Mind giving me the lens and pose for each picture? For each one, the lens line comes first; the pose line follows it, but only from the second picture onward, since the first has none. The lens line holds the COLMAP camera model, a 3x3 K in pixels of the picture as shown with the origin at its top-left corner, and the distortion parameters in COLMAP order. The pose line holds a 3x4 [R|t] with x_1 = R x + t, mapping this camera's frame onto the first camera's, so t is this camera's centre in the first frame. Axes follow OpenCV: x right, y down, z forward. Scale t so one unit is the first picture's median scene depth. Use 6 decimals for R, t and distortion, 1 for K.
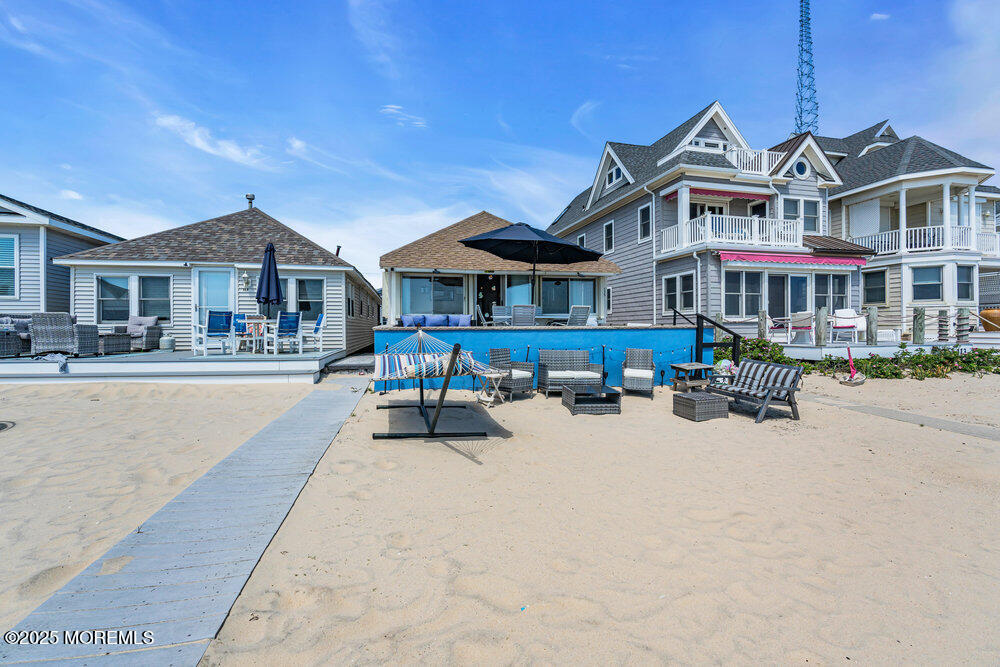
lens RADIAL K [[449.3, 0, 504.8], [0, 449.3, 328.3], [0, 0, 1]] dist [-0.009873, 0.004048]
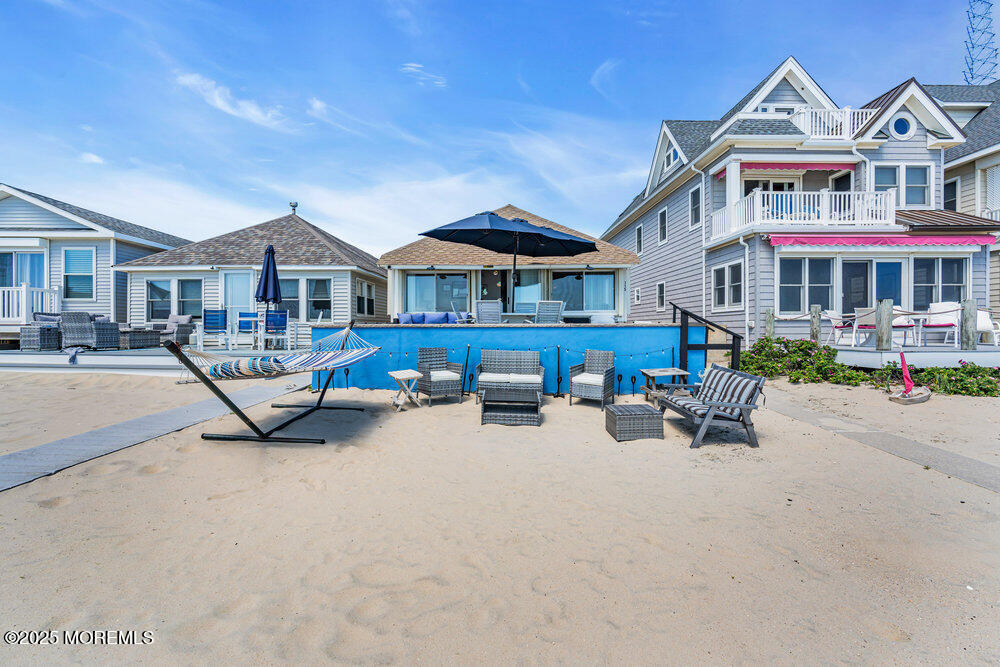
lens RADIAL K [[449.3, 0, 494.5], [0, 449.3, 328.1], [0, 0, 1]] dist [-0.009873, 0.004048]
pose [[0.972142, 0.003023, -0.234373, 0.205041], [-0.002588, 0.999994, 0.002165, 0.001426], [0.234378, -0.001498, 0.972144, 0.081893]]
